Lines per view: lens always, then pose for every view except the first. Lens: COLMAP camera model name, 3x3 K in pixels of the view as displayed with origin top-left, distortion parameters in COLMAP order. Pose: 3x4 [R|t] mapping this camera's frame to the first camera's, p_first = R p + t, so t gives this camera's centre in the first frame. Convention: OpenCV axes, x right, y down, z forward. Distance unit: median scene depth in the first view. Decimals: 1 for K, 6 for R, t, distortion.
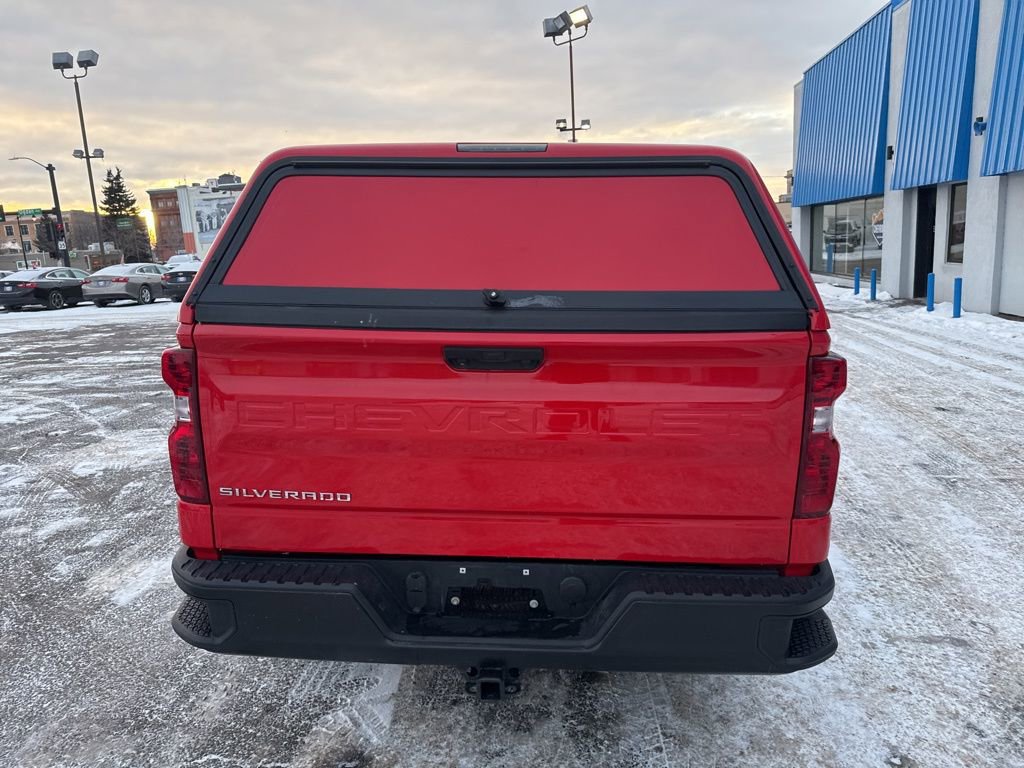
lens RADIAL K [[713.2, 0, 515.5], [0, 713.2, 393.3], [0, 0, 1]] dist [0.037662, -0.038891]
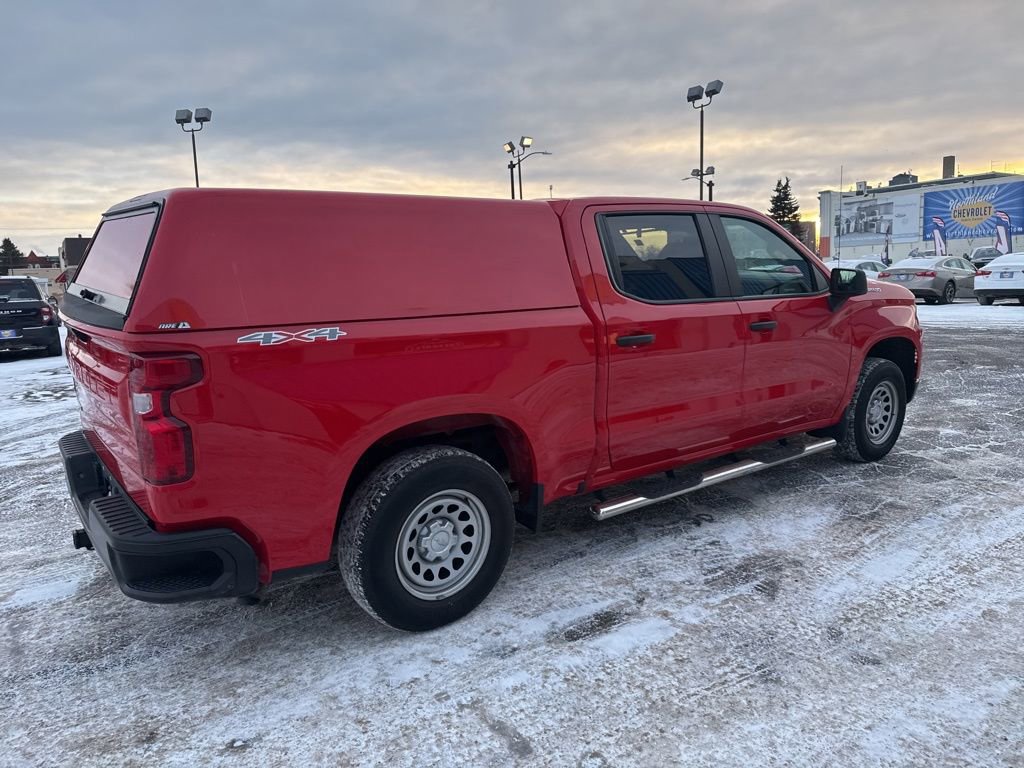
lens RADIAL K [[713.2, 0, 519.3], [0, 713.2, 389.1], [0, 0, 1]] dist [0.037662, -0.038891]
pose [[0.652467, 0.139908, -0.744790, 0.139710], [-0.147429, 0.987467, 0.056341, -0.012163], [0.743338, 0.073043, 0.664916, 0.051333]]
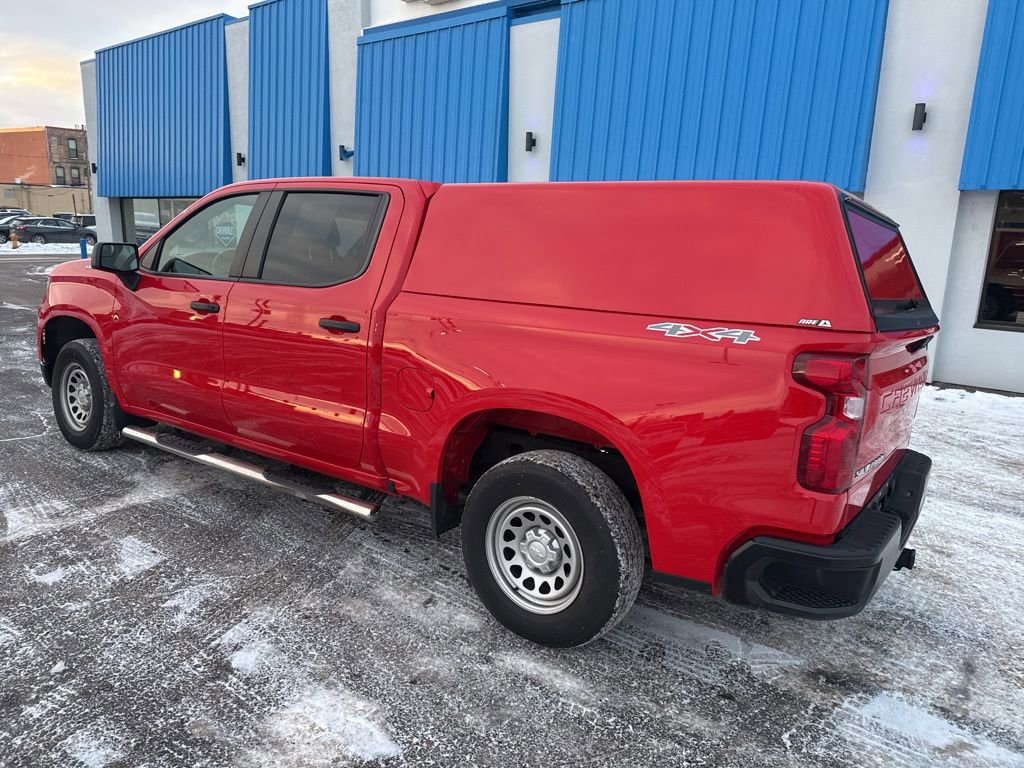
lens RADIAL K [[713.2, 0, 518.4], [0, 713.2, 391.3], [0, 0, 1]] dist [0.037662, -0.038891]
pose [[0.530808, -0.119172, 0.839071, -0.138334], [0.116562, 0.990921, 0.067000, -0.011597], [-0.839438, 0.062240, 0.539880, 0.067901]]
